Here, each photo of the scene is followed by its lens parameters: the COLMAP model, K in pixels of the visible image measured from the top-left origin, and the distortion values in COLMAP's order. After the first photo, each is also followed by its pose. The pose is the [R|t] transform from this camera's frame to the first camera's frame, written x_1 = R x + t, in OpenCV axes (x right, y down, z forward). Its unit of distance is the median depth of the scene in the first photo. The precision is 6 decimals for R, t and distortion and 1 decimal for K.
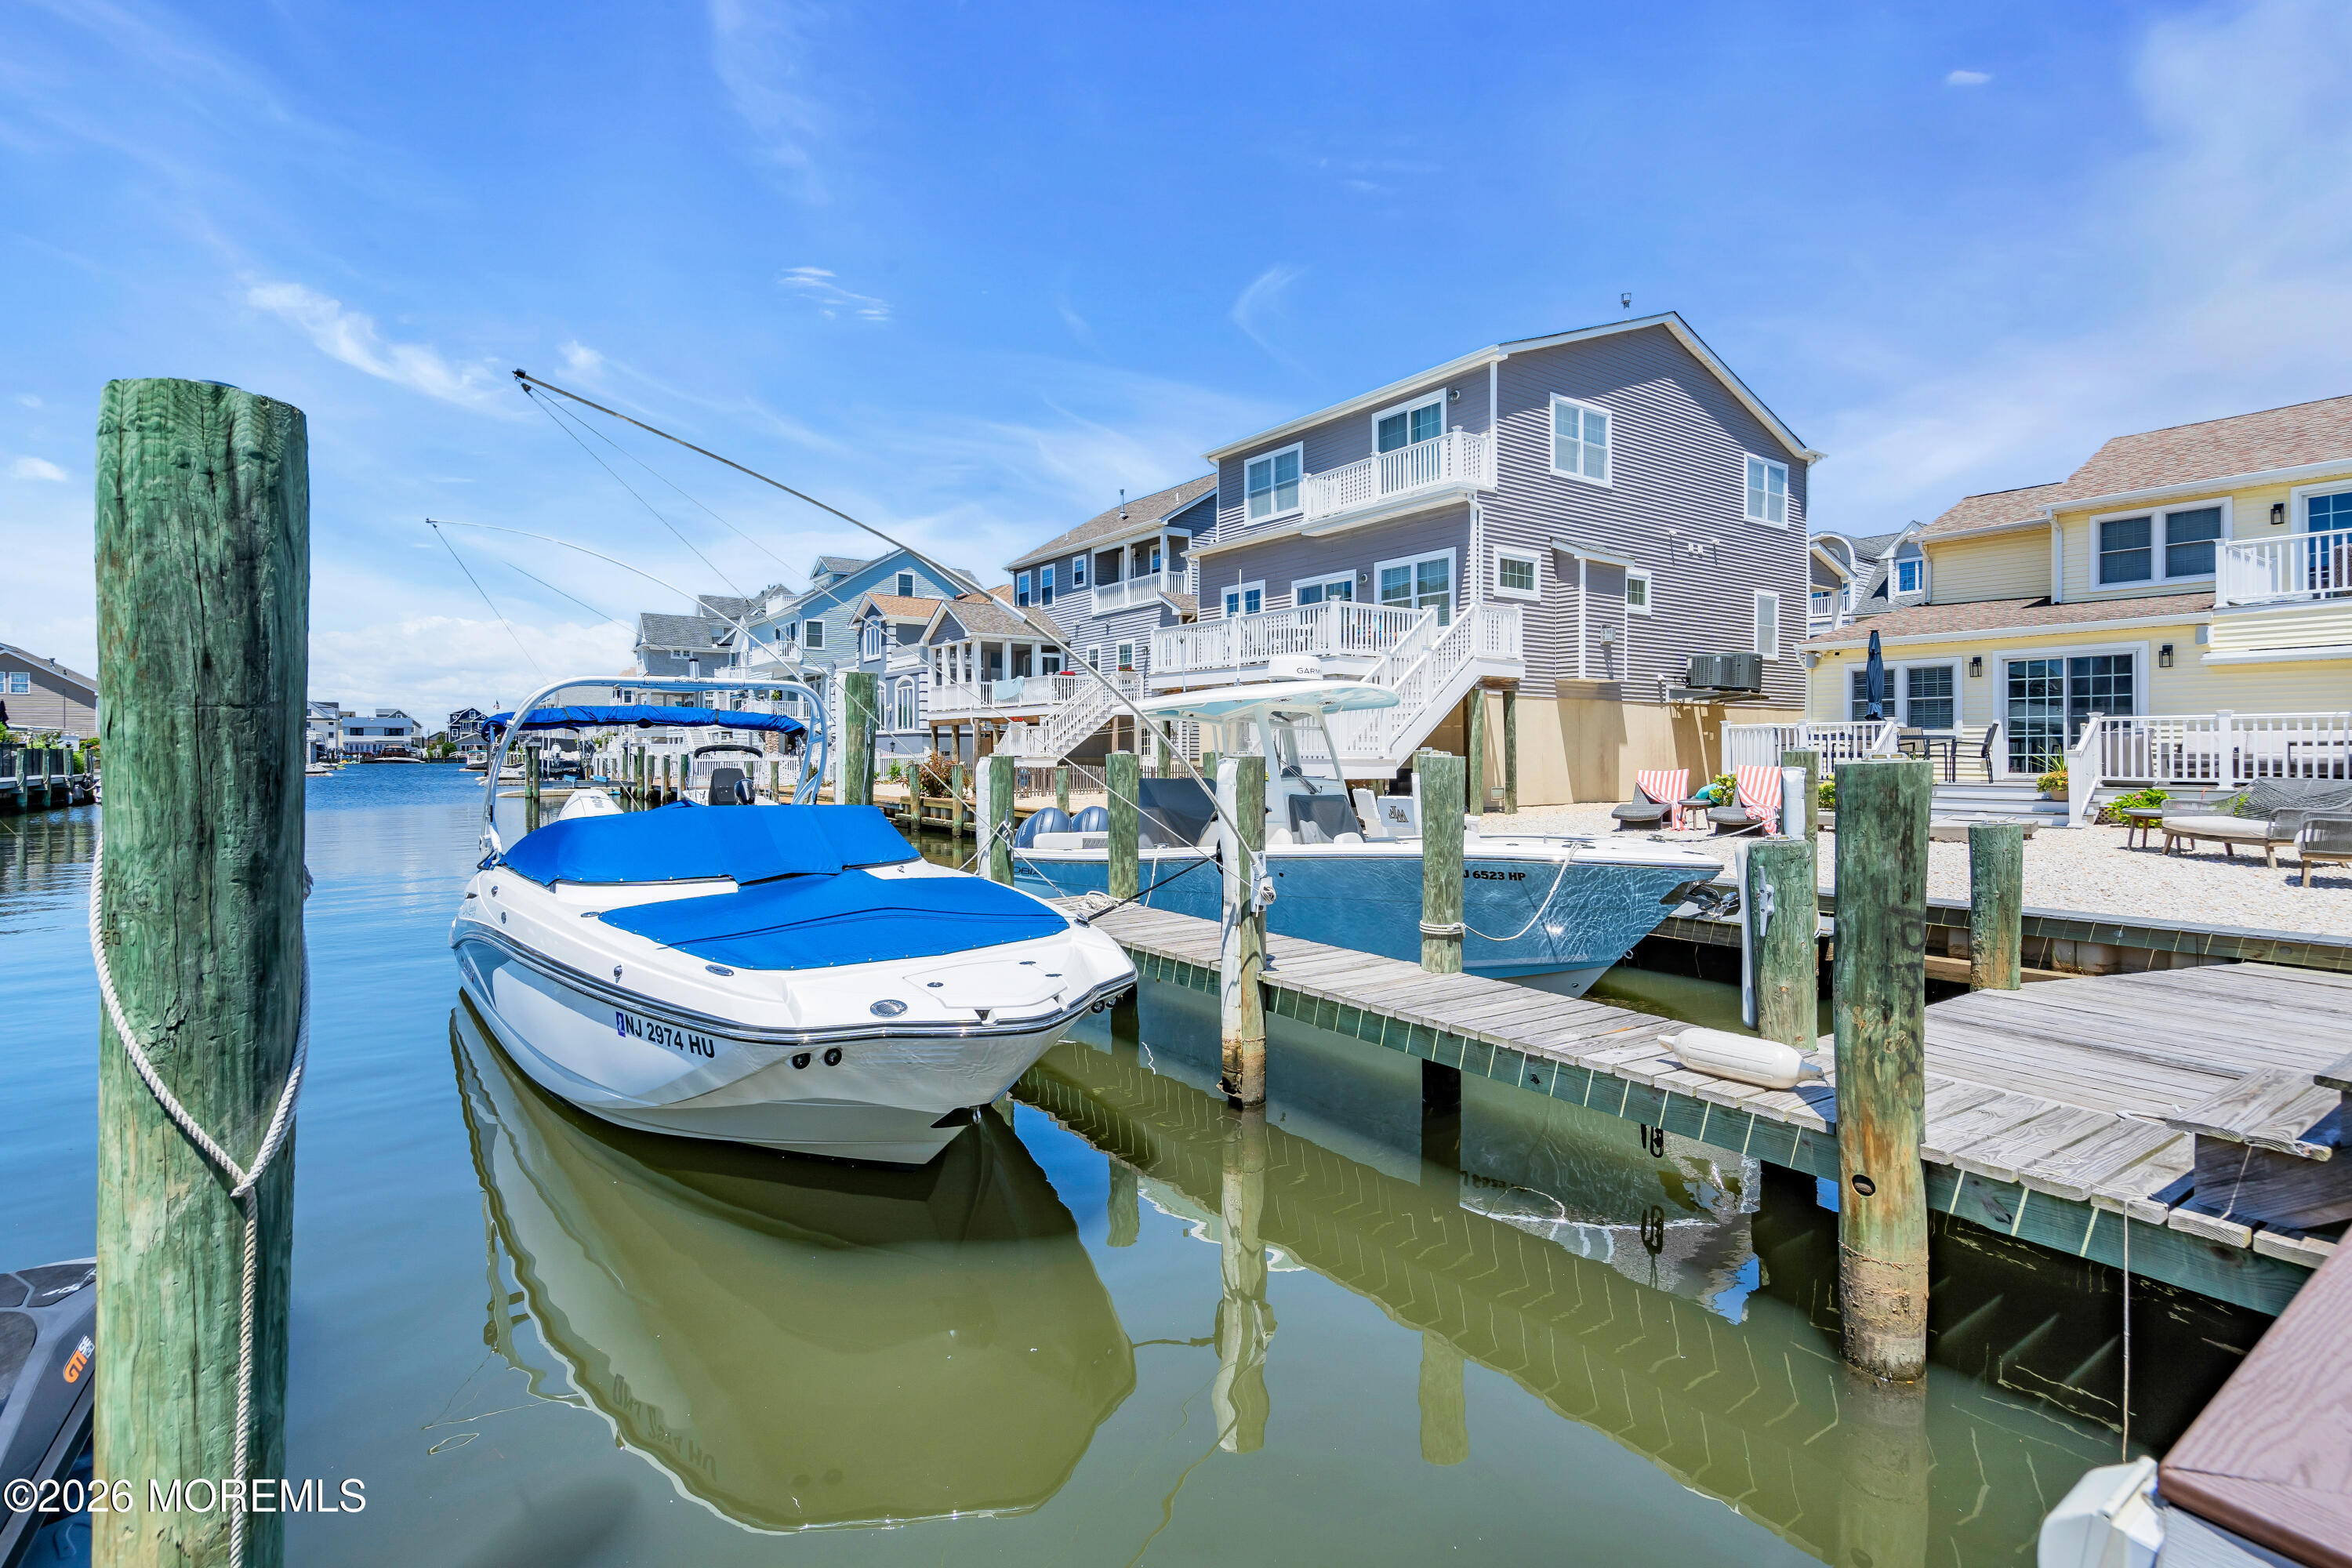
lens RADIAL K [[1077.8, 0, 1152.8], [0, 1077.8, 775.1], [0, 0, 1]] dist [-0.005207, 0.002373]
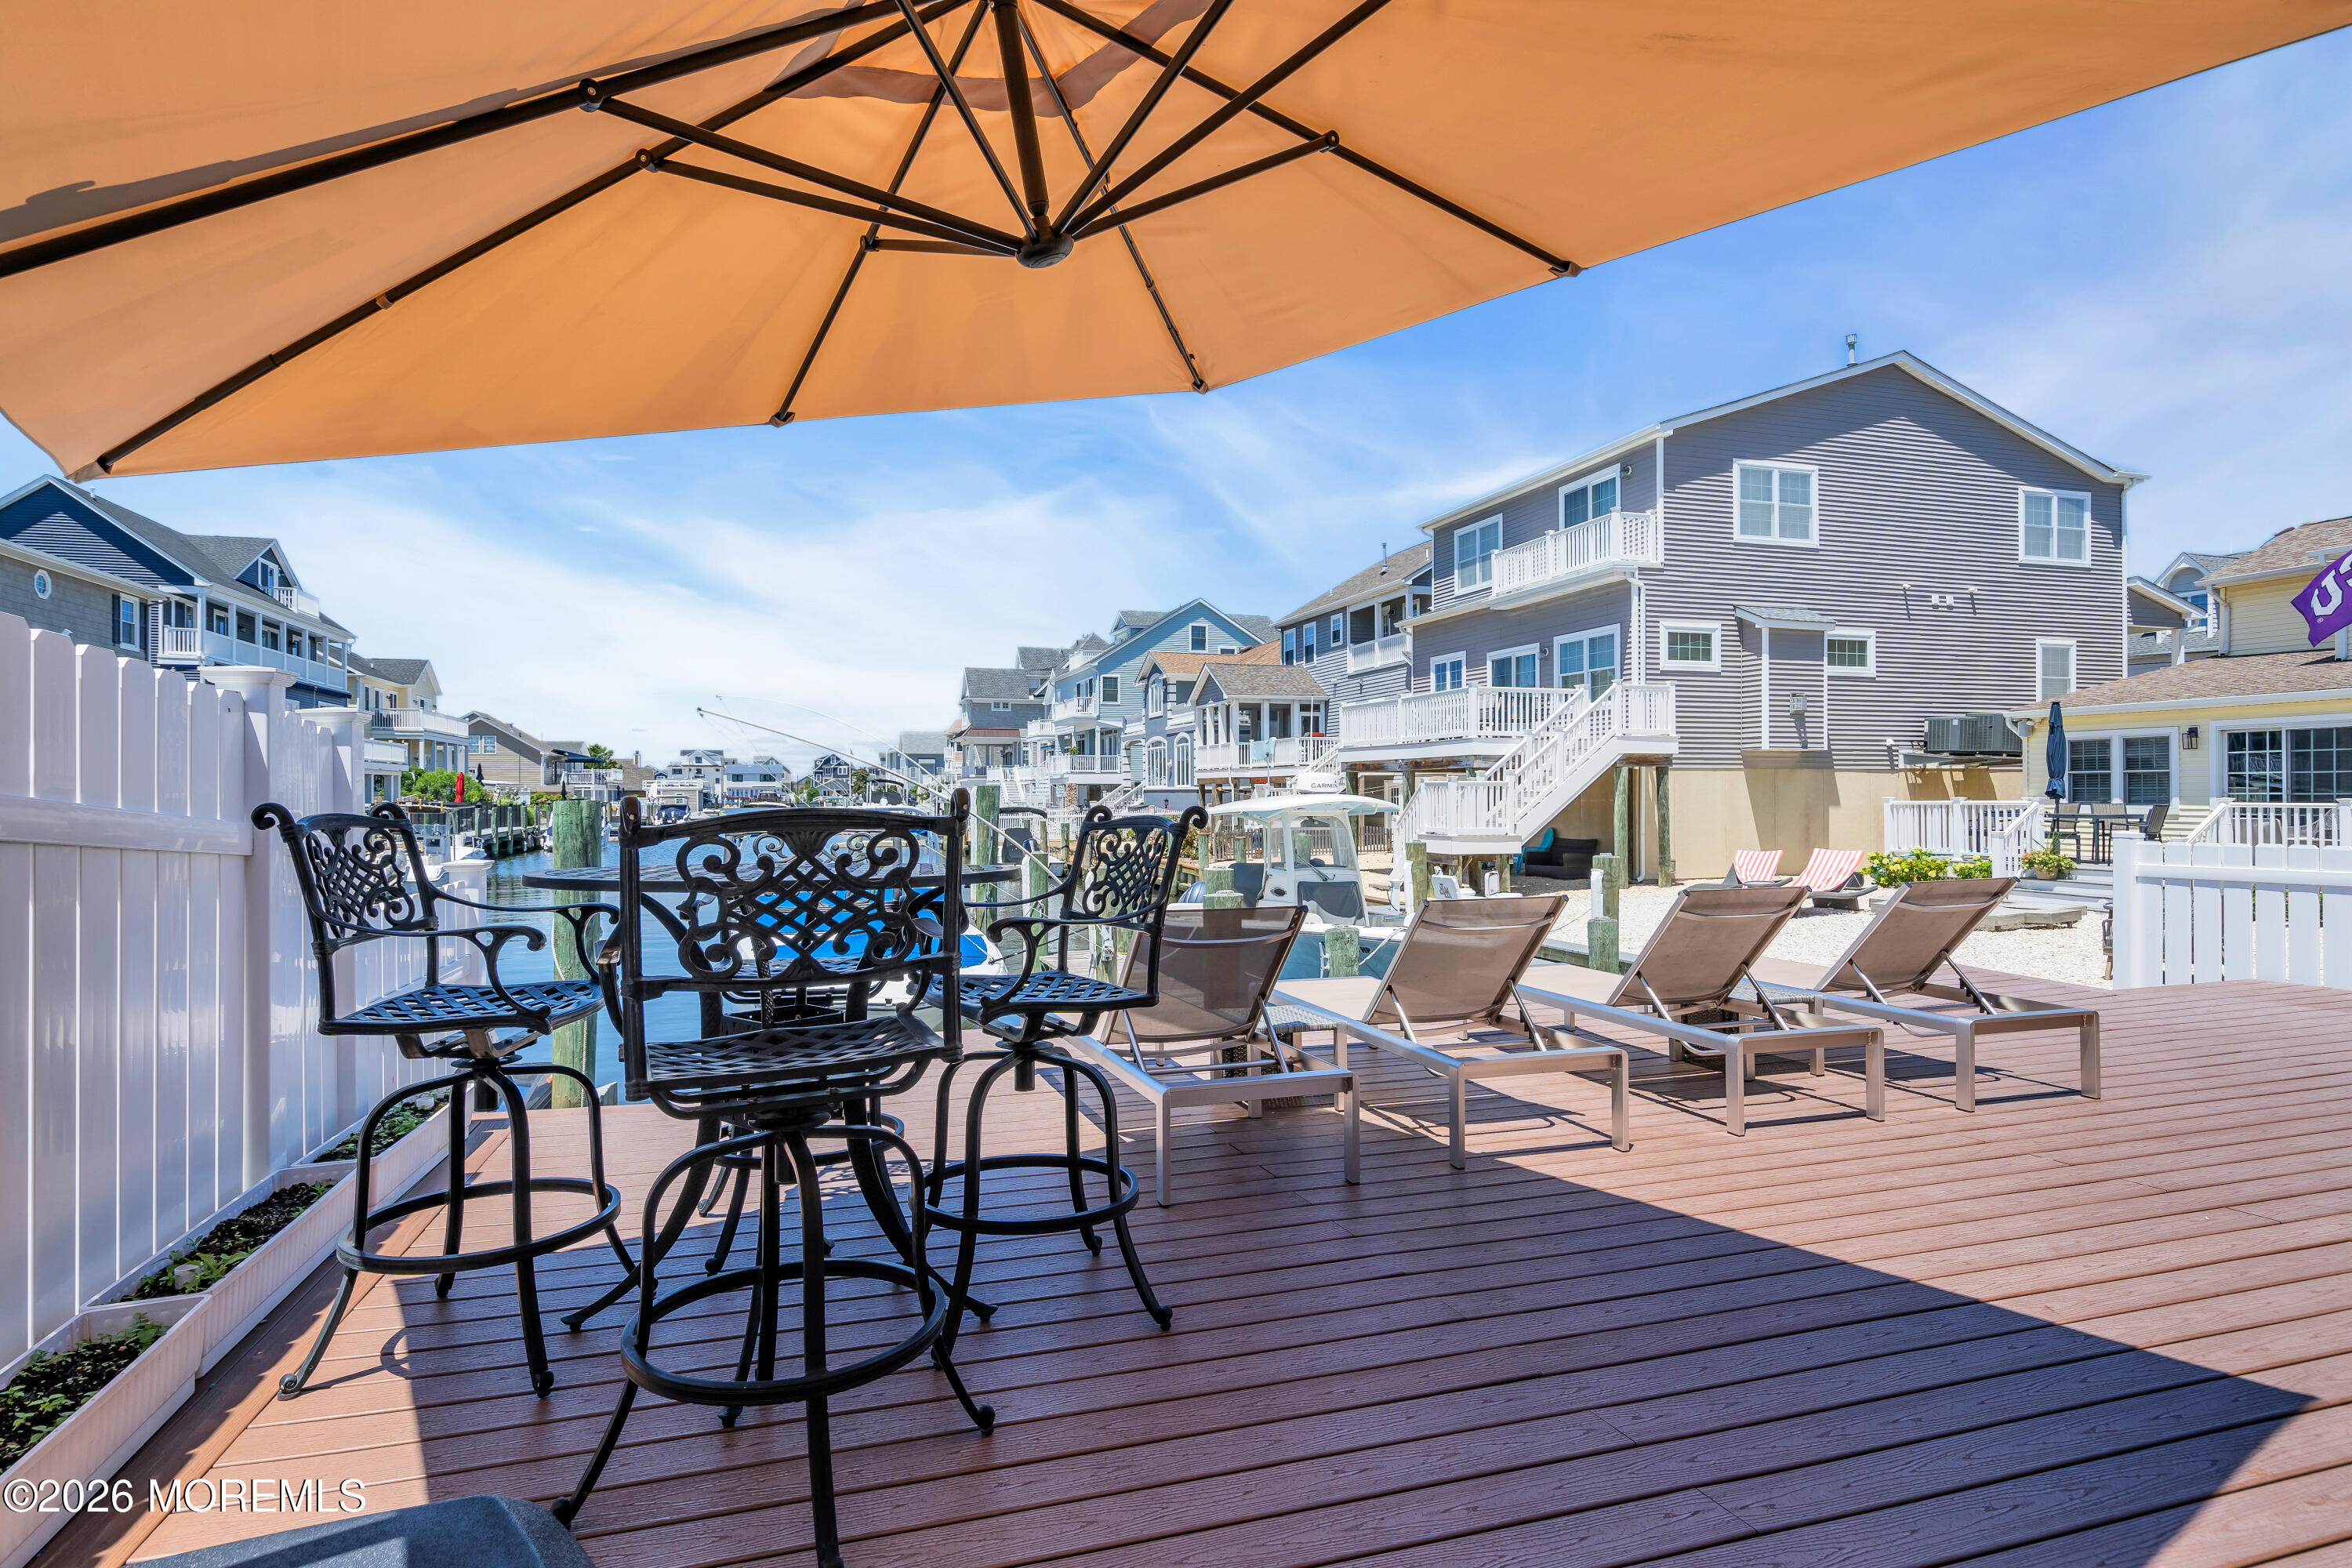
lens RADIAL K [[1215.4, 0, 1162.5], [0, 1215.4, 800.8], [0, 0, 1]] dist [-0.008052, 0.000735]
pose [[0.954464, -0.001402, -0.298324, 0.165133], [-0.003007, 0.999893, -0.014317, -0.020795], [0.298312, 0.014562, 0.954357, -0.172429]]
